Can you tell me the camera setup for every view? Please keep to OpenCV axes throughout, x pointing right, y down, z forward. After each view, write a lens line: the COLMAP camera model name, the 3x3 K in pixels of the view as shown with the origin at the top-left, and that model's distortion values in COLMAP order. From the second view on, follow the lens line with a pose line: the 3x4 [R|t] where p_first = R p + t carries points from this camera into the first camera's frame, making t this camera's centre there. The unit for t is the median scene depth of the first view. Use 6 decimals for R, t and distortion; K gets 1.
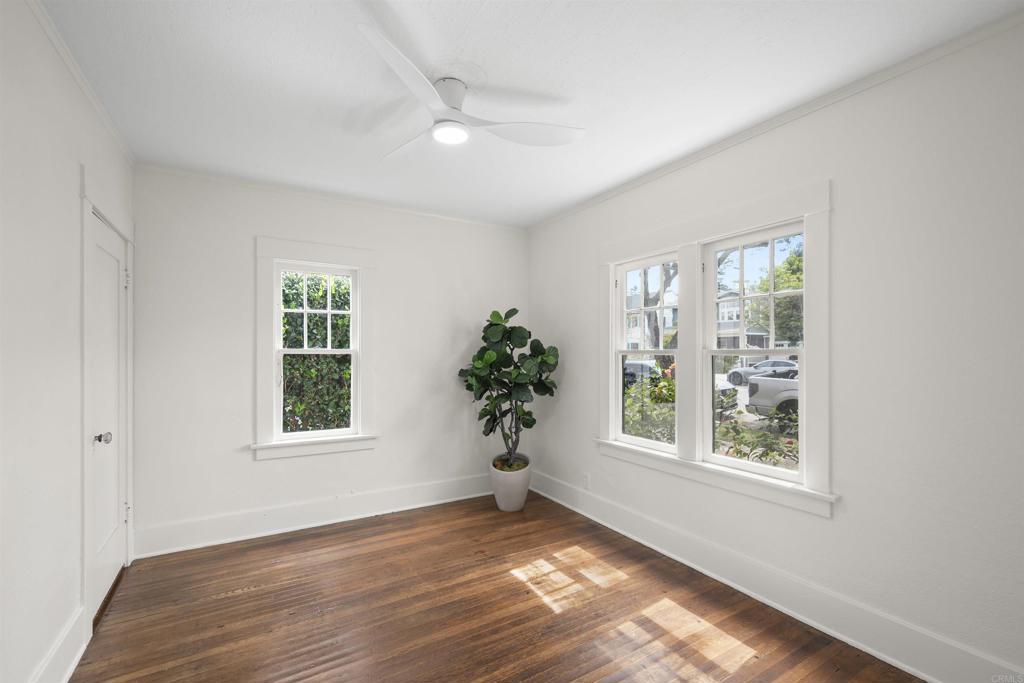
lens RADIAL K [[440.3, 0, 513.1], [0, 440.3, 345.9], [0, 0, 1]] dist [-0.001483, 0.000447]
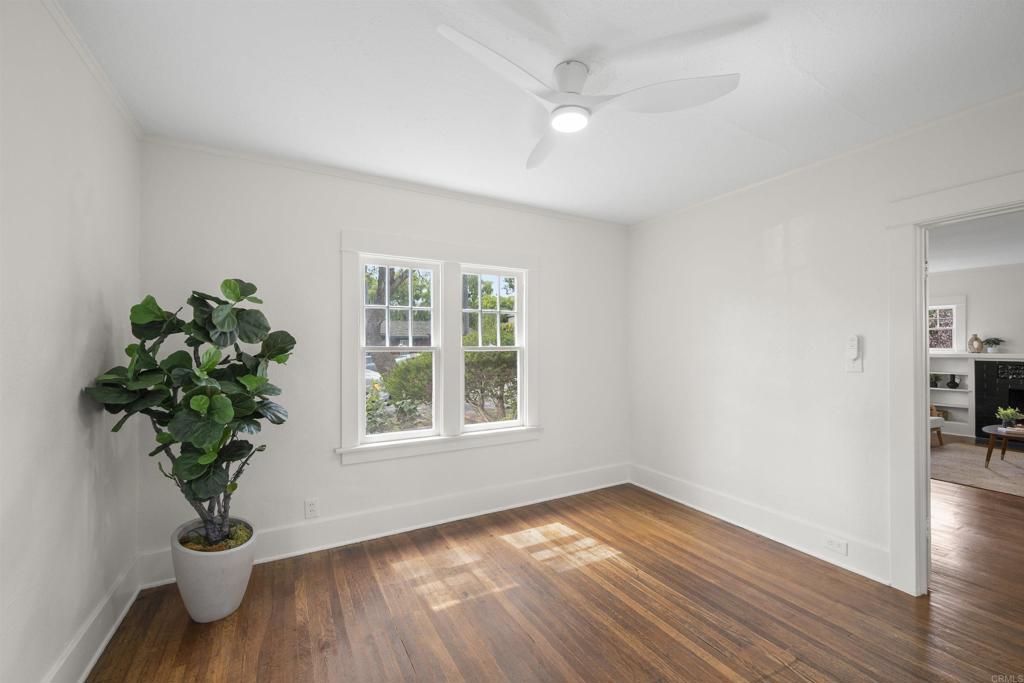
lens RADIAL K [[406.5, 0, 513.0], [0, 406.5, 347.5], [0, 0, 1]] dist [0.002120, -0.000162]
pose [[0.037117, 0.001528, 0.999310, -0.829890], [-0.012414, 0.999922, -0.001068, 0.011275], [-0.999234, -0.012366, 0.037133, 0.892497]]
